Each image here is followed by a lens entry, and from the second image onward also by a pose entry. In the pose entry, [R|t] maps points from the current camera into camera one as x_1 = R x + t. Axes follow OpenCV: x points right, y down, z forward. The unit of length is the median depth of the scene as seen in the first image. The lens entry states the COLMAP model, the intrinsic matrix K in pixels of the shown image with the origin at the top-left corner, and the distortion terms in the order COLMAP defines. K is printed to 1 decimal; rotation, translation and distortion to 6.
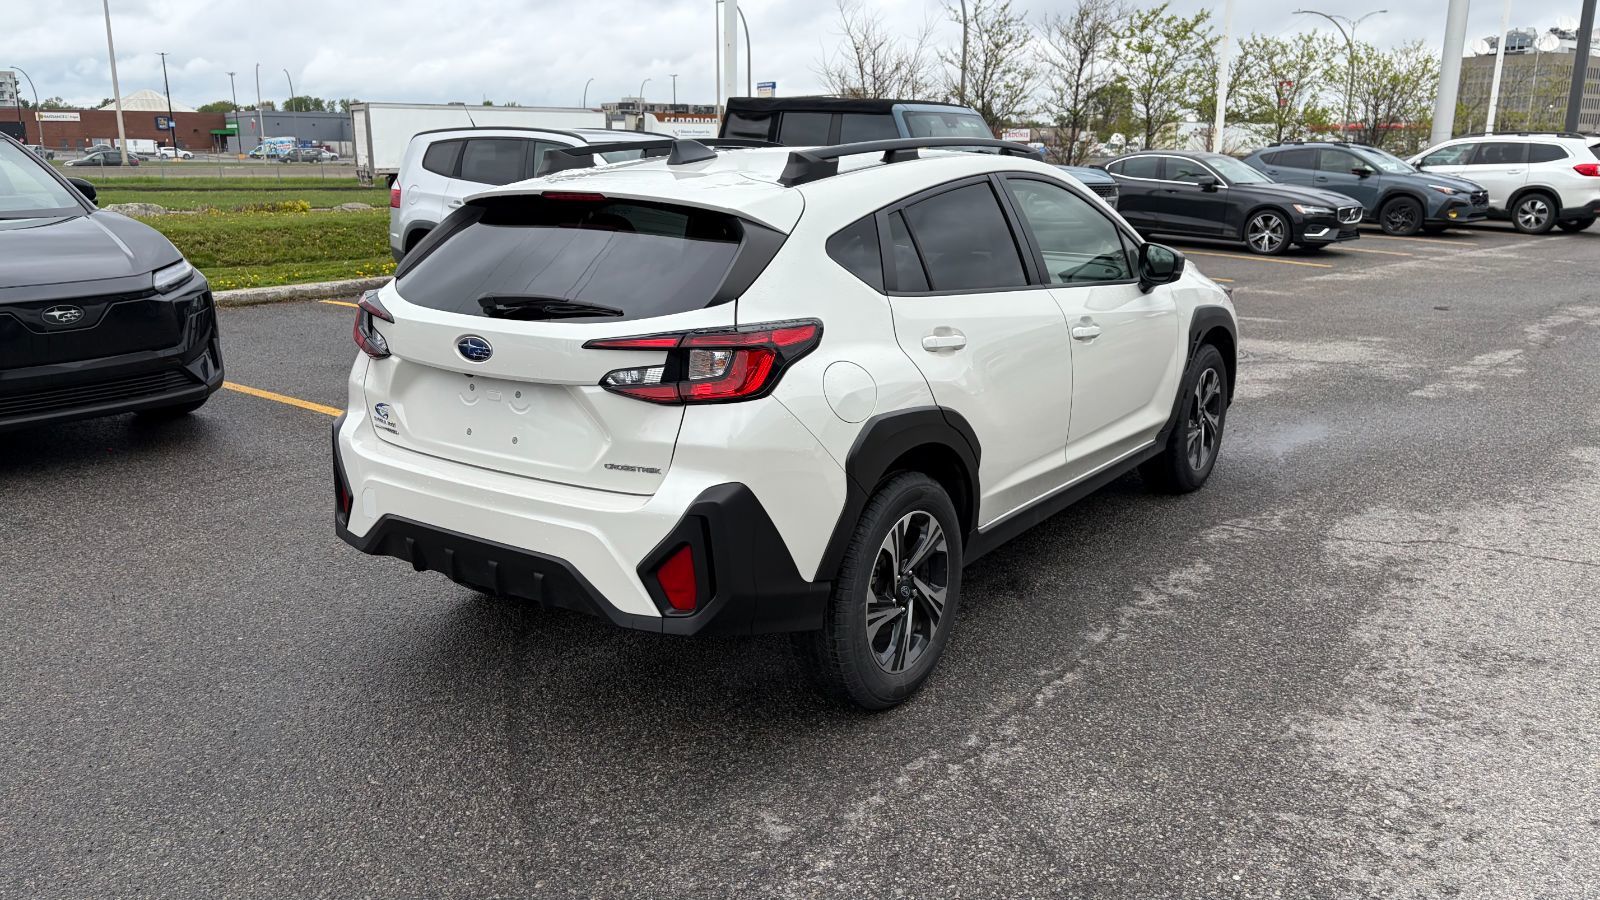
lens RADIAL K [[1215.7, 0, 798.8], [0, 1215.7, 453.4], [0, 0, 1]] dist [0.029089, -0.019224]
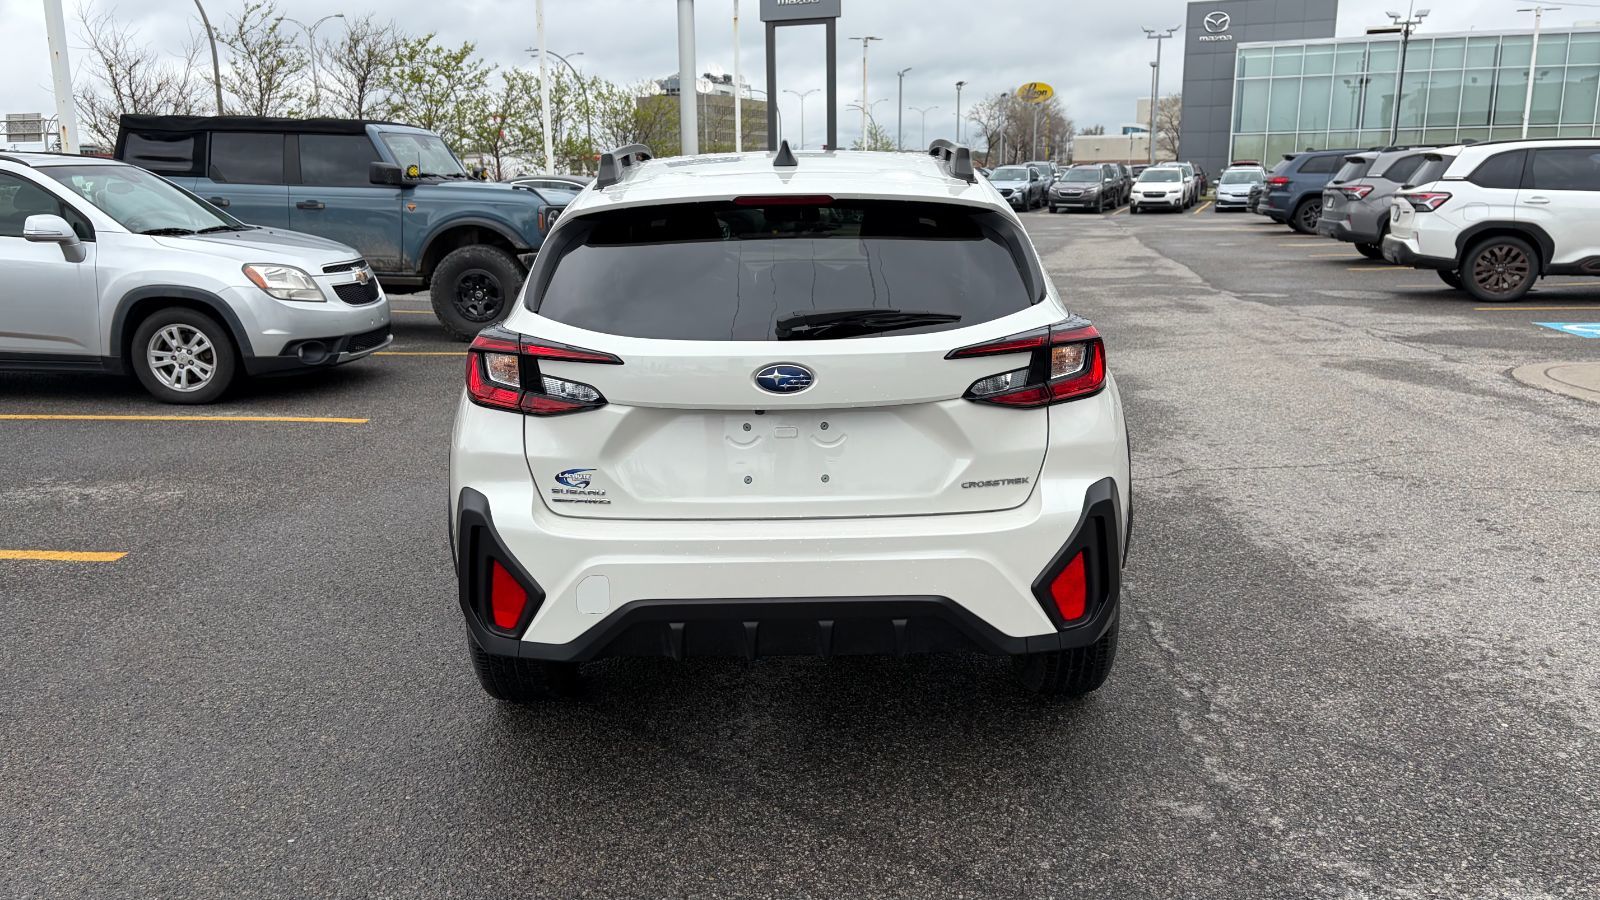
lens RADIAL K [[1215.7, 0, 802.3], [0, 1215.7, 448.0], [0, 0, 1]] dist [0.029089, -0.019224]
pose [[0.820285, -0.140357, 0.554466, -0.580369], [0.156107, 0.987557, 0.019041, -0.041277], [-0.550239, 0.070937, 0.831989, 0.230393]]
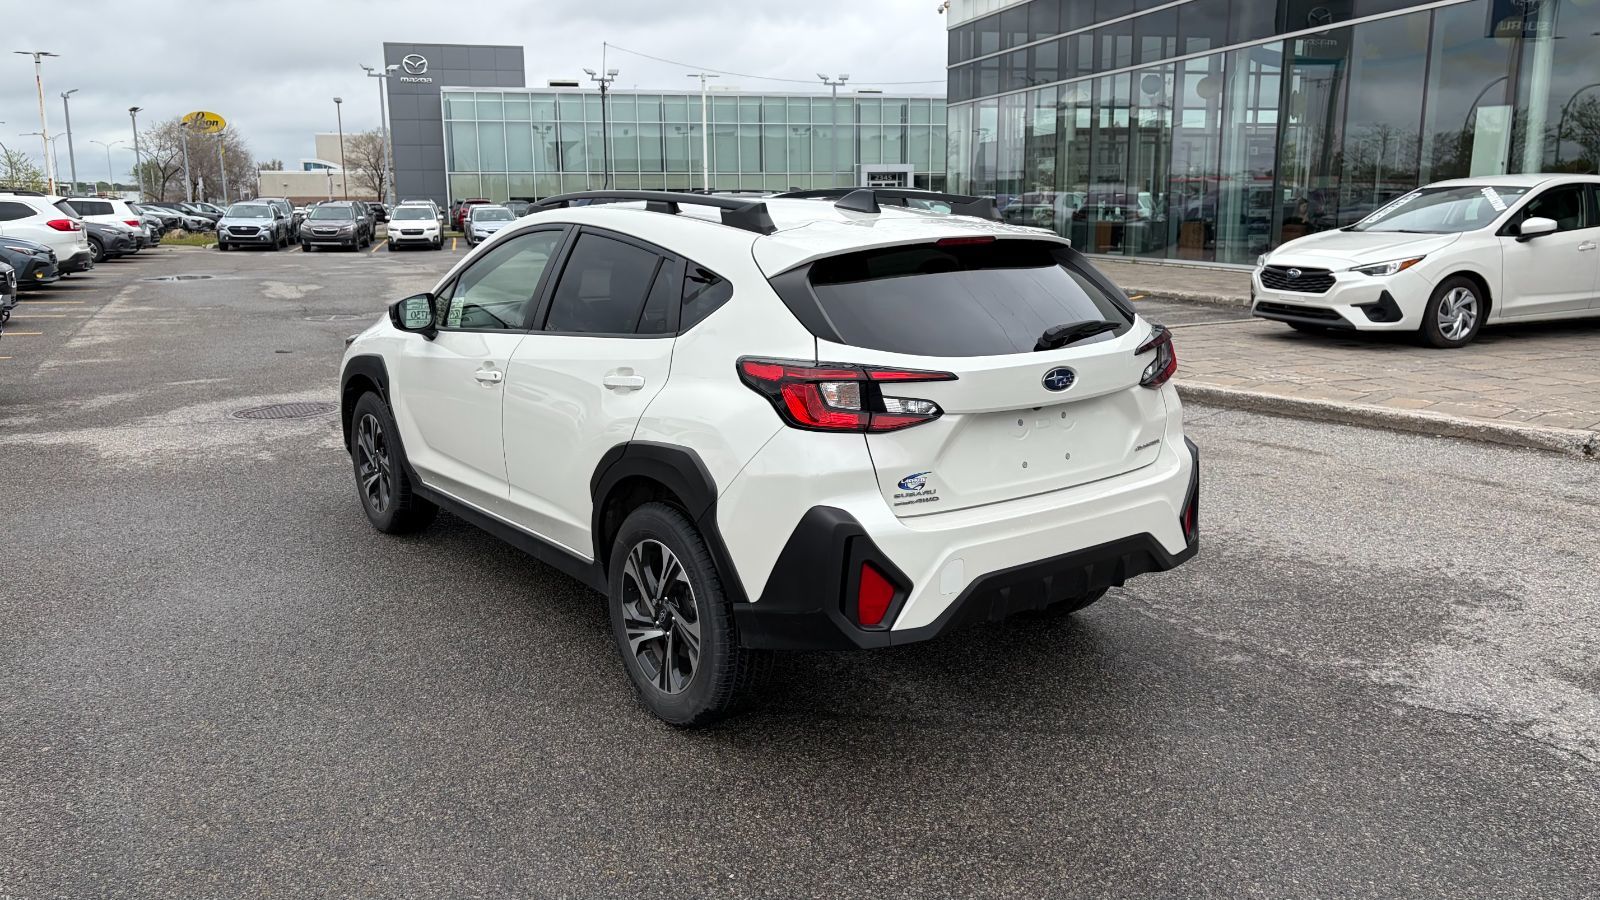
lens RADIAL K [[1215.7, 0, 802.3], [0, 1215.7, 442.8], [0, 0, 1]] dist [0.029089, -0.019224]
pose [[0.315667, -0.192905, 0.929054, -1.073711], [0.244318, 0.962627, 0.116864, -0.169596], [-0.916877, 0.190095, 0.351000, 0.665735]]
